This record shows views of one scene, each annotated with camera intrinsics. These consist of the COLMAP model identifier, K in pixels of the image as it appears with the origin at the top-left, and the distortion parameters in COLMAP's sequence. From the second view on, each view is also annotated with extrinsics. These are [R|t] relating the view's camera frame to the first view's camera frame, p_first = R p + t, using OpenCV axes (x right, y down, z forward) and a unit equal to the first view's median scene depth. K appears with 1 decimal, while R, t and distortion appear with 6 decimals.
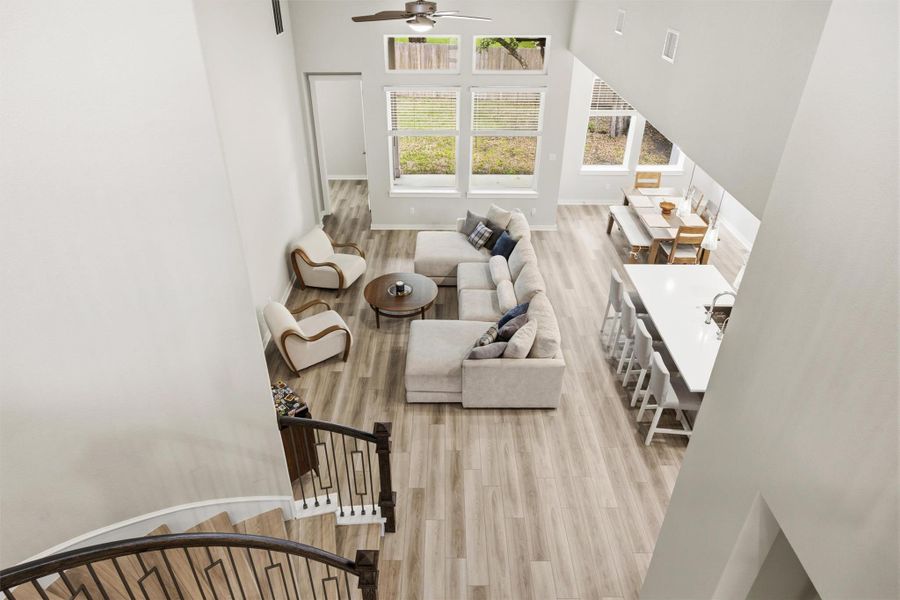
lens RADIAL K [[572.3, 0, 451.8], [0, 572.3, 294.9], [0, 0, 1]] dist [0.003043, 0.000266]
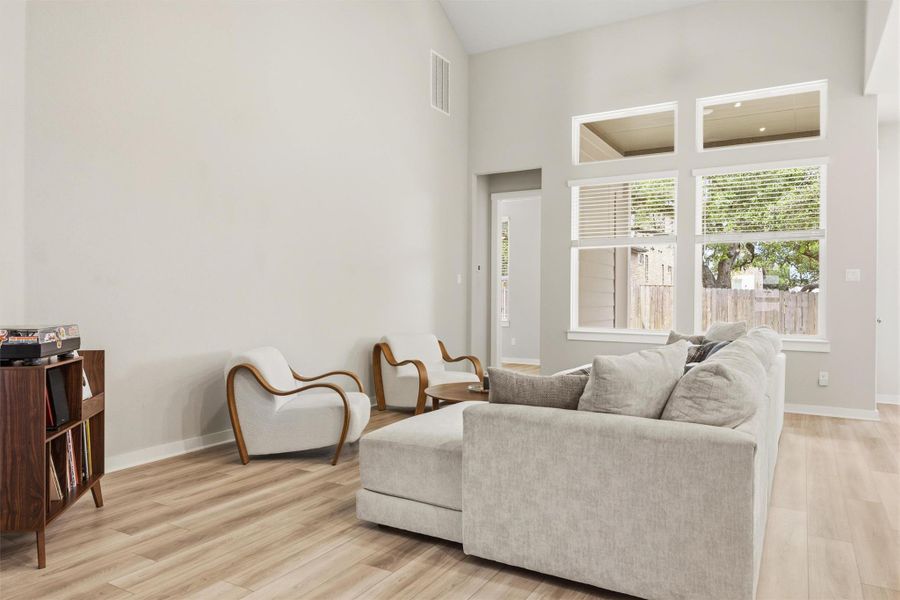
lens RADIAL K [[612.0, 0, 450.0], [0, 612.0, 299.4], [0, 0, 1]] dist [0.003482, 0.001844]
pose [[0.860869, 0.002529, -0.508821, 0.213811], [-0.271599, 0.847900, -0.455301, 0.239525], [0.430278, 0.530150, 0.730618, 0.616410]]
